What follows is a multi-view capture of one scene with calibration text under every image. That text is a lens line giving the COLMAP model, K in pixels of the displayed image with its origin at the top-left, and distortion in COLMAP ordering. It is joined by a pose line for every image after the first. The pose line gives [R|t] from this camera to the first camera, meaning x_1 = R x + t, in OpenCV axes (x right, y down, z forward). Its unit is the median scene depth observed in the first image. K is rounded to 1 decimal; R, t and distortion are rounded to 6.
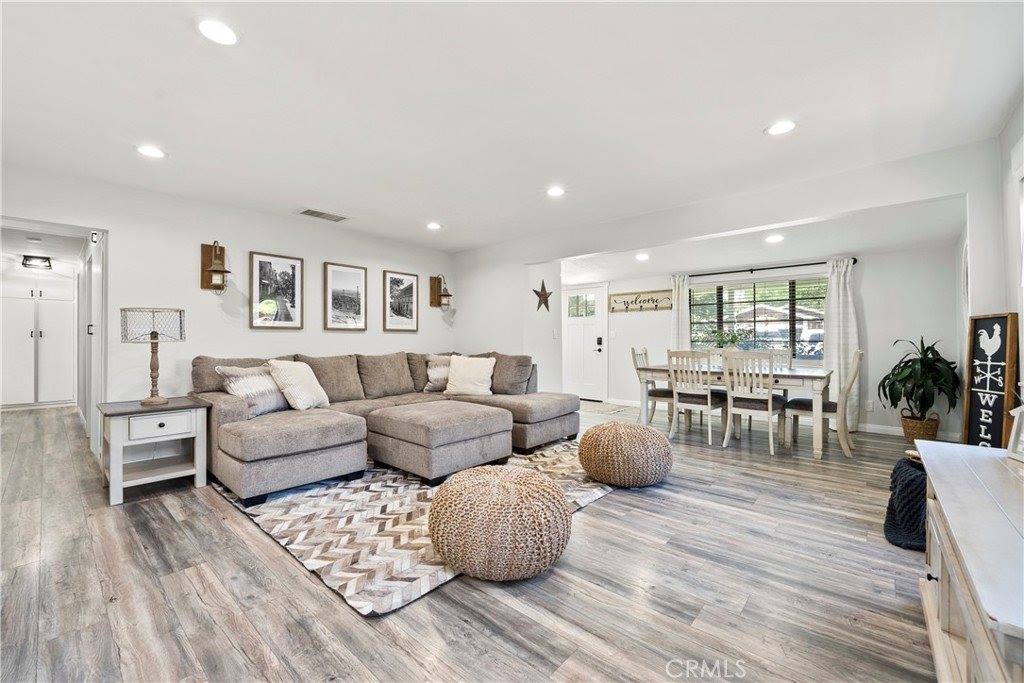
lens RADIAL K [[415.9, 0, 514.6], [0, 415.9, 336.9], [0, 0, 1]] dist [-0.009326, -0.000222]
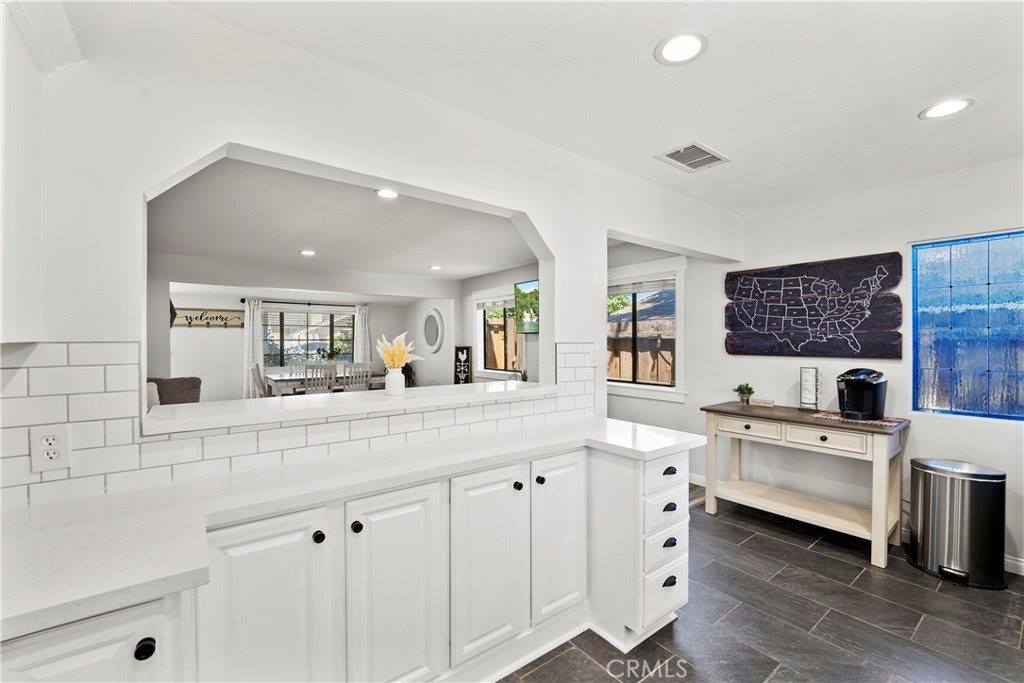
lens RADIAL K [[429.0, 0, 512.0], [0, 429.0, 341.5], [0, 0, 1]] dist [-0.011514, -0.000089]
pose [[0.197861, -0.000266, 0.980230, -0.905118], [-0.008310, 0.999964, 0.001949, -0.053037], [-0.980195, -0.008531, 0.197852, 0.057359]]
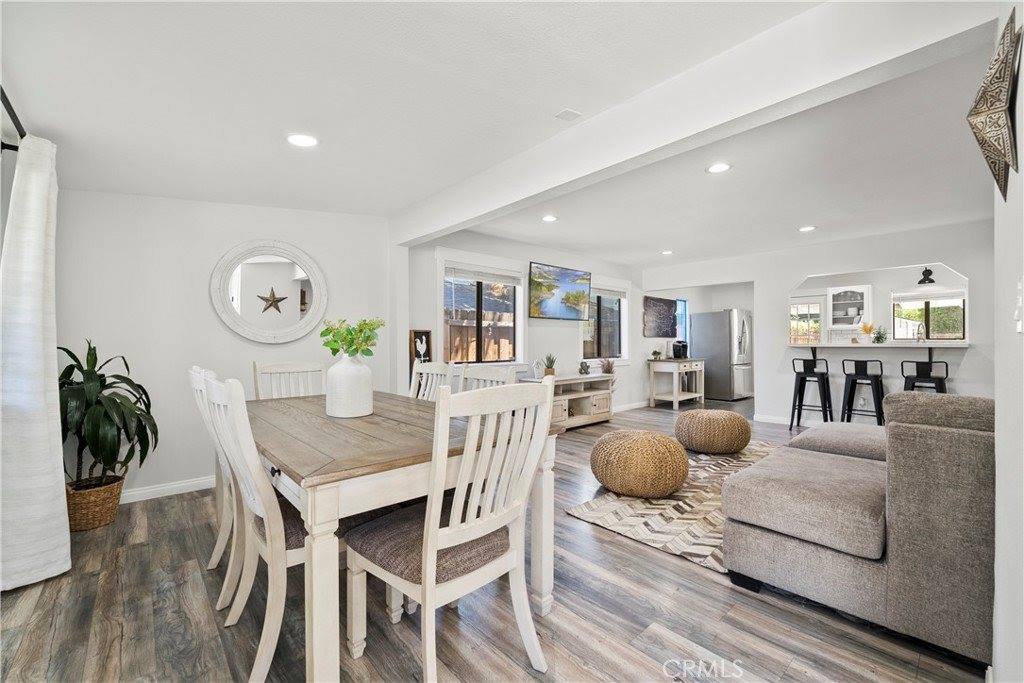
lens RADIAL K [[421.6, 0, 516.2], [0, 421.6, 342.0], [0, 0, 1]] dist [-0.007675, 0.000012]
pose [[-0.994133, 0.003445, 0.108109, 0.329025], [0.002171, 0.999927, -0.011895, 0.009172], [-0.108142, -0.011590, -0.994068, 1.502837]]
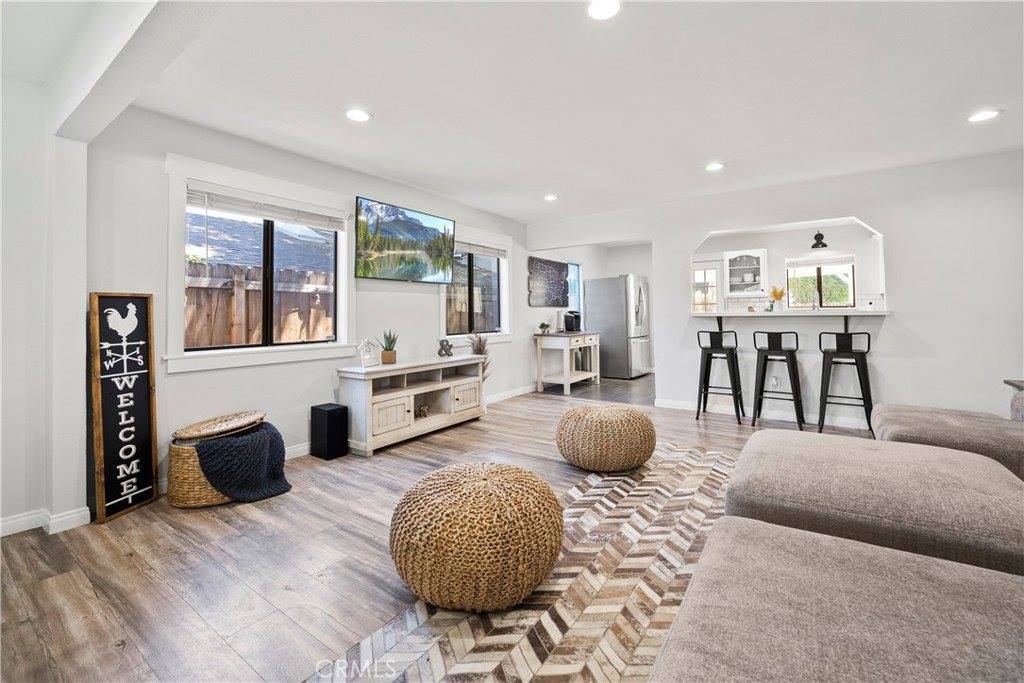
lens RADIAL K [[431.4, 0, 516.8], [0, 431.4, 301.6], [0, 0, 1]] dist [0.000378, -0.000122]
pose [[-0.993517, 0.009174, -0.113311, 0.206182], [0.013792, 0.999103, -0.040040, 0.010326], [0.112842, -0.041343, -0.992752, 1.176657]]
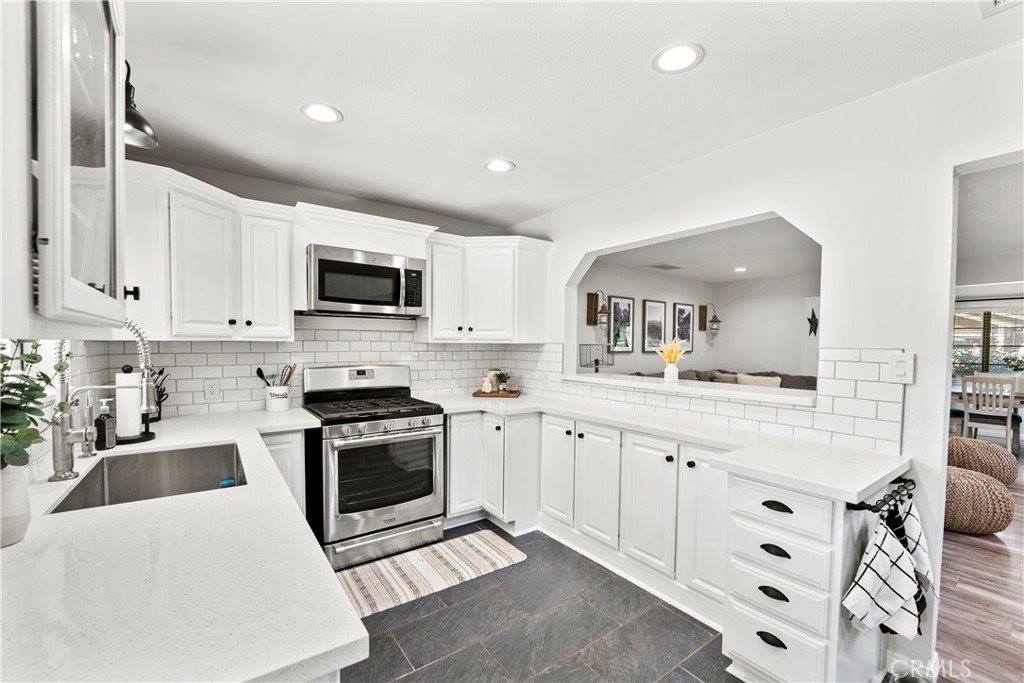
lens RADIAL K [[423.9, 0, 512.6], [0, 423.9, 357.5], [0, 0, 1]] dist [-0.011909, -0.000373]
pose [[0.973976, 0.019723, -0.225791, -0.586506], [-0.010215, 0.999014, 0.043199, -0.057232], [0.226420, -0.039768, 0.973218, -0.390740]]
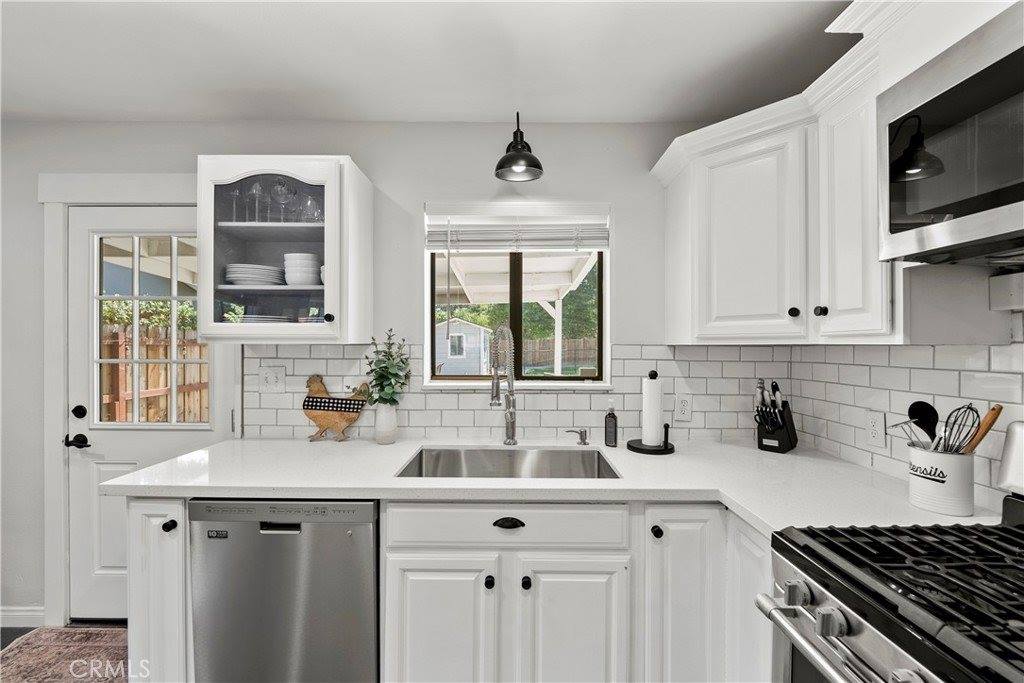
lens RADIAL K [[421.6, 0, 516.2], [0, 421.6, 342.0], [0, 0, 1]] dist [-0.007675, 0.000012]
pose [[-0.749312, -0.002437, -0.662213, -0.694719], [0.006486, 0.999918, -0.011019, -0.051057], [0.662186, -0.012552, -0.749235, 0.164670]]
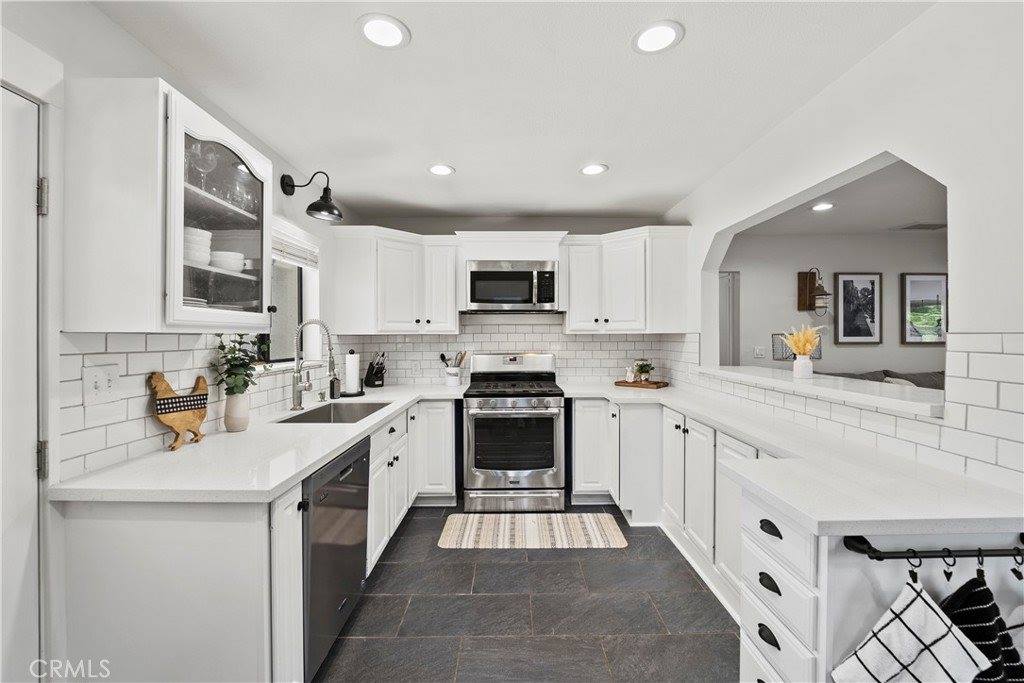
lens RADIAL K [[415.9, 0, 514.6], [0, 415.9, 336.9], [0, 0, 1]] dist [-0.009326, -0.000222]
pose [[0.663737, 0.003869, -0.747956, -0.359695], [0.007496, 0.999902, 0.011824, -0.054226], [0.747929, -0.013455, 0.663643, -0.320077]]
